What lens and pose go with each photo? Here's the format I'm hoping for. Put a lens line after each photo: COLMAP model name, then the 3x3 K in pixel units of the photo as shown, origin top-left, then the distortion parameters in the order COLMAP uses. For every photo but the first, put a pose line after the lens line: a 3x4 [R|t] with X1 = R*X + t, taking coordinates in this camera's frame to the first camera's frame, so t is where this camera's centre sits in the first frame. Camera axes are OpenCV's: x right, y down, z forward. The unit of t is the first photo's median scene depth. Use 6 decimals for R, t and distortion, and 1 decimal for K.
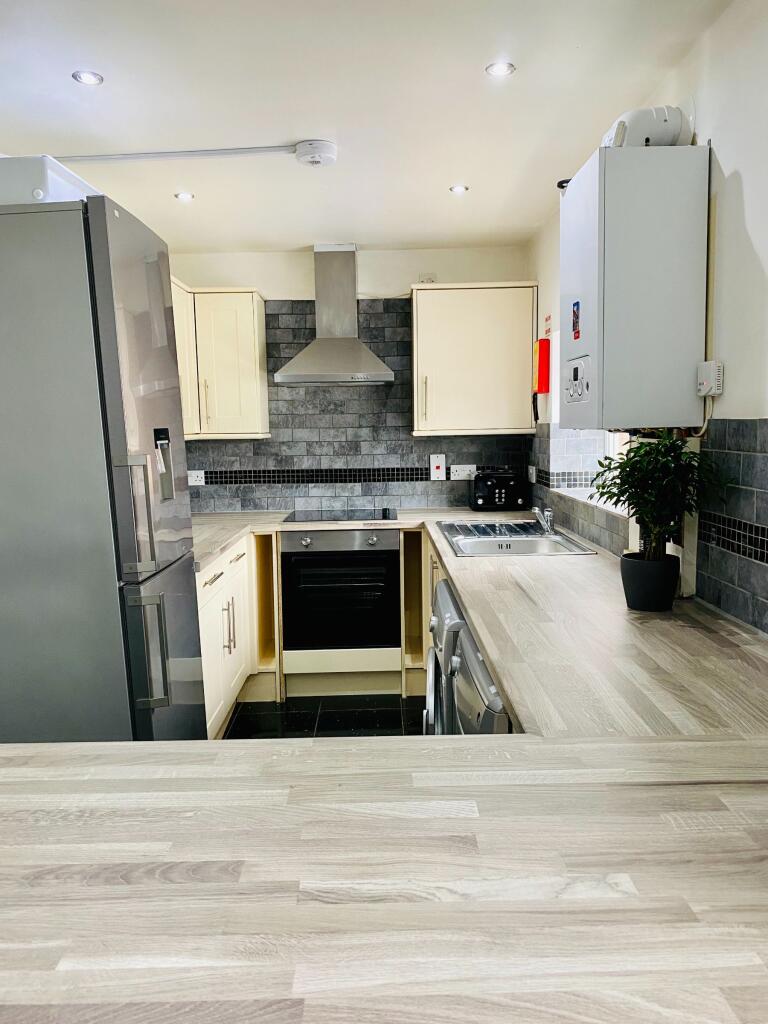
lens RADIAL K [[778.3, 0, 384.0], [0, 778.3, 512.0], [0, 0, 1]] dist [0.011753, -0.000709]
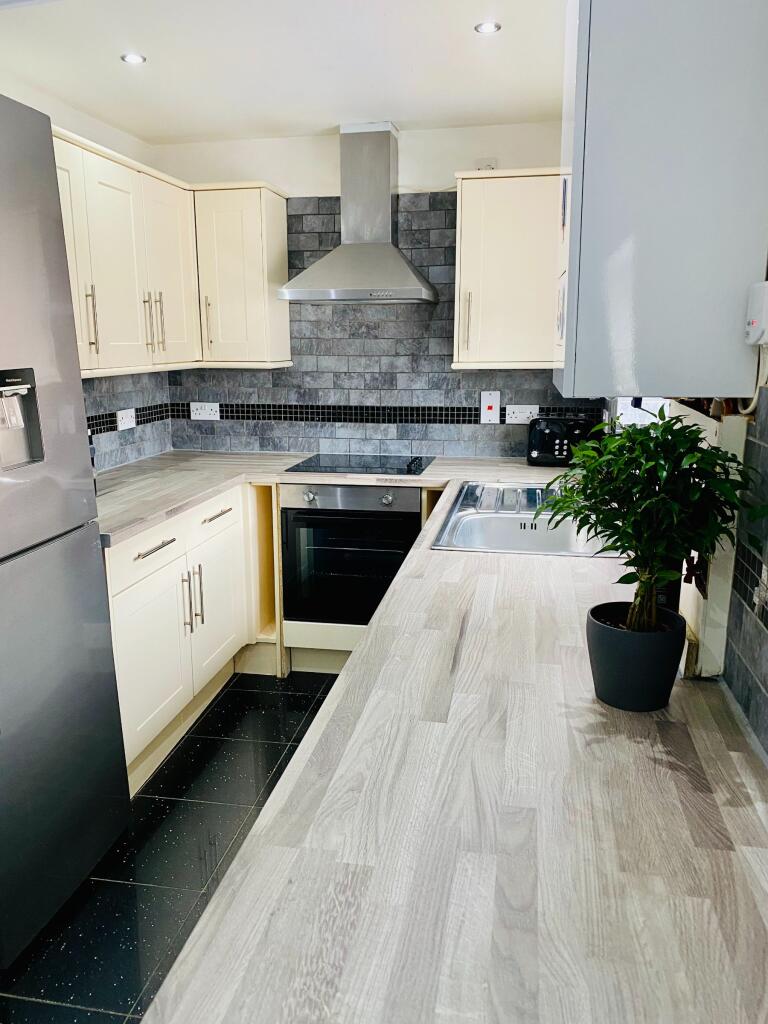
lens RADIAL K [[772.9, 0, 384.0], [0, 772.9, 512.0], [0, 0, 1]] dist [0.000828, -0.001102]
pose [[0.980115, 0.056039, -0.190352, 0.120933], [-0.034264, 0.992679, 0.115821, -0.039077], [0.195449, -0.106996, 0.974860, 0.183992]]
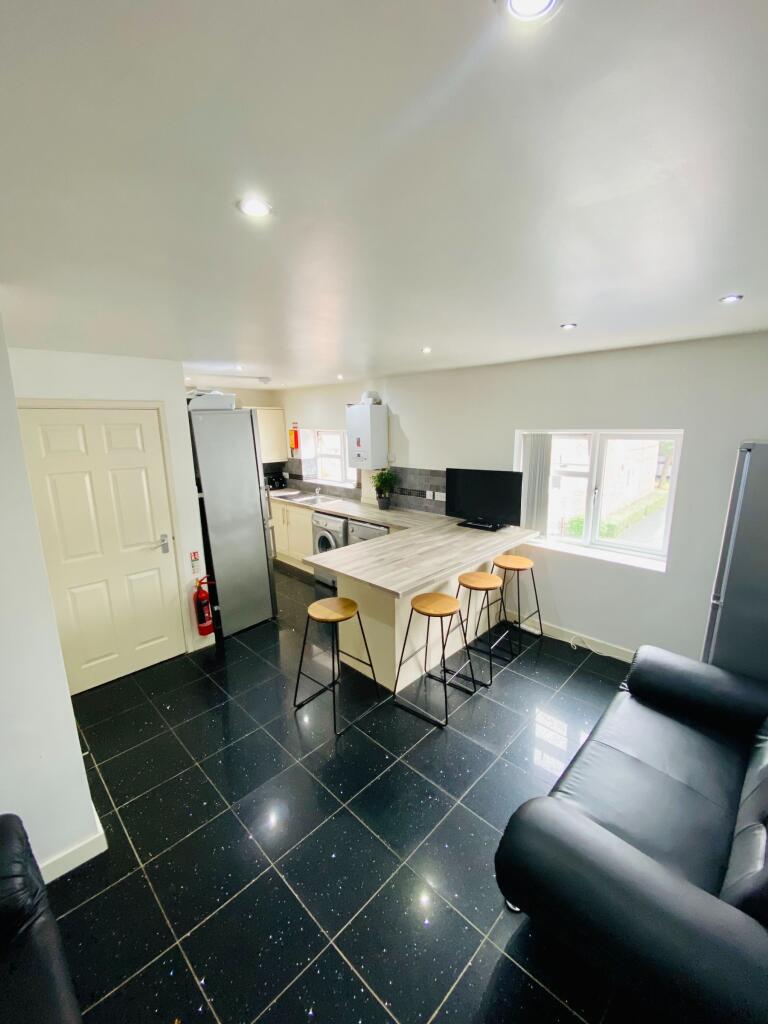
lens RADIAL K [[414.4, 0, 384.0], [0, 414.4, 512.0], [0, 0, 1]] dist [0.000056, -0.000001]
pose [[0.698778, -0.135592, 0.702371, -0.615361], [0.073997, 0.990305, 0.117559, -0.064969], [-0.711501, -0.030175, 0.702036, -0.310164]]
